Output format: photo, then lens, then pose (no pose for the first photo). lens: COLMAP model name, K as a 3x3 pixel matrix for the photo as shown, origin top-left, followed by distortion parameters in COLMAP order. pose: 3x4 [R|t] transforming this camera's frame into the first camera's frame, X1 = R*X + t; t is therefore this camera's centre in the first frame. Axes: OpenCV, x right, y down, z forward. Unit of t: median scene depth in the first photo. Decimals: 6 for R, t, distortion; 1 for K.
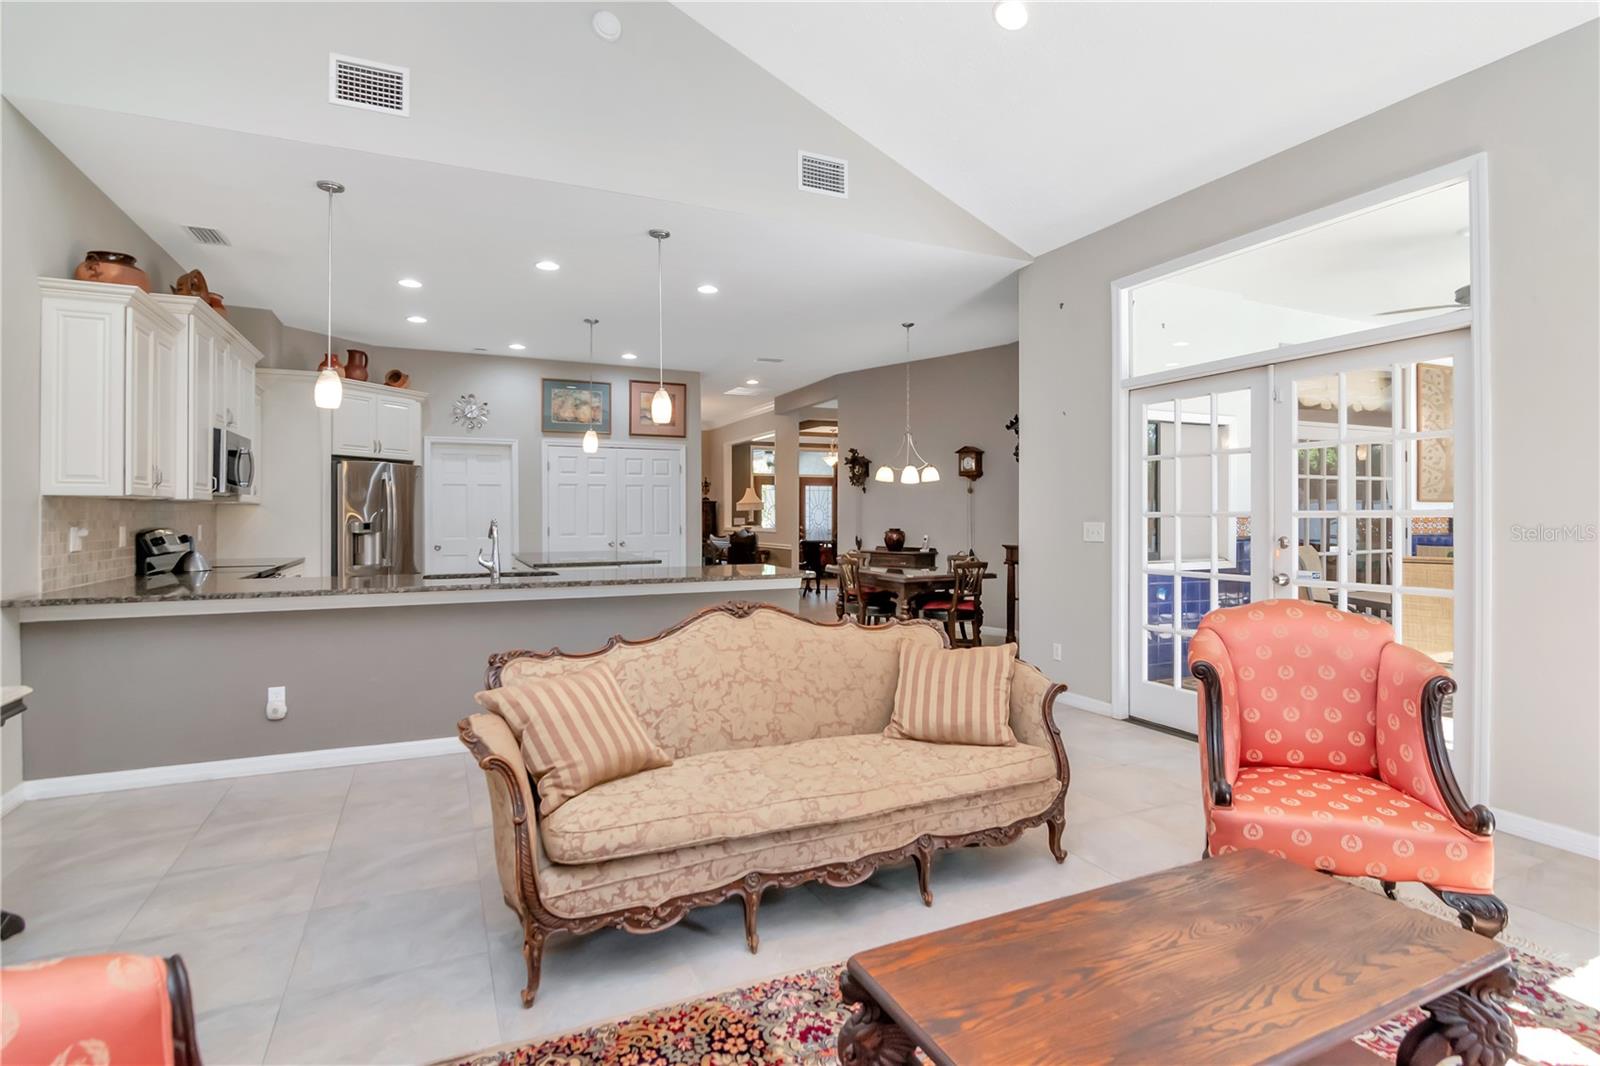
lens RADIAL K [[789.4, 0, 809.9], [0, 789.4, 512.9], [0, 0, 1]] dist [0.010913, -0.025333]
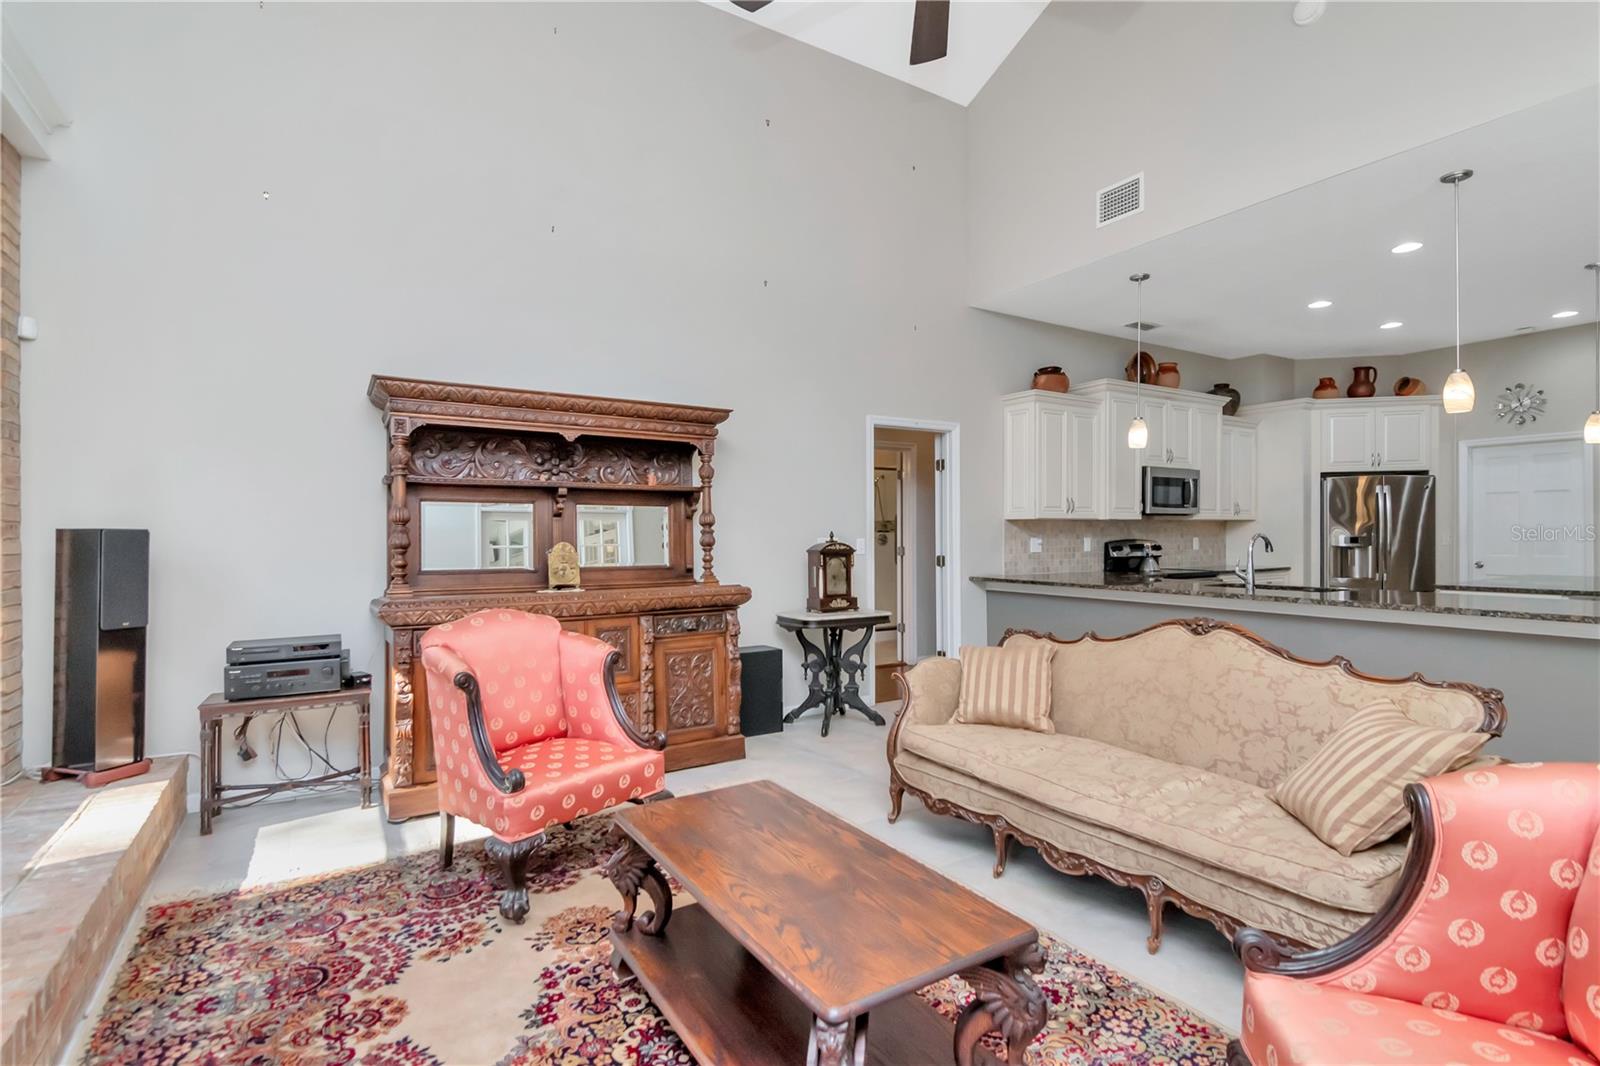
lens RADIAL K [[773.7, 0, 799.0], [0, 773.7, 535.5], [0, 0, 1]] dist [-0.001613, -0.000342]
pose [[0.118564, 0.004914, -0.992934, 0.632726], [0.008051, 0.999950, 0.005910, -0.000687], [0.992914, -0.008695, 0.118518, 0.306705]]
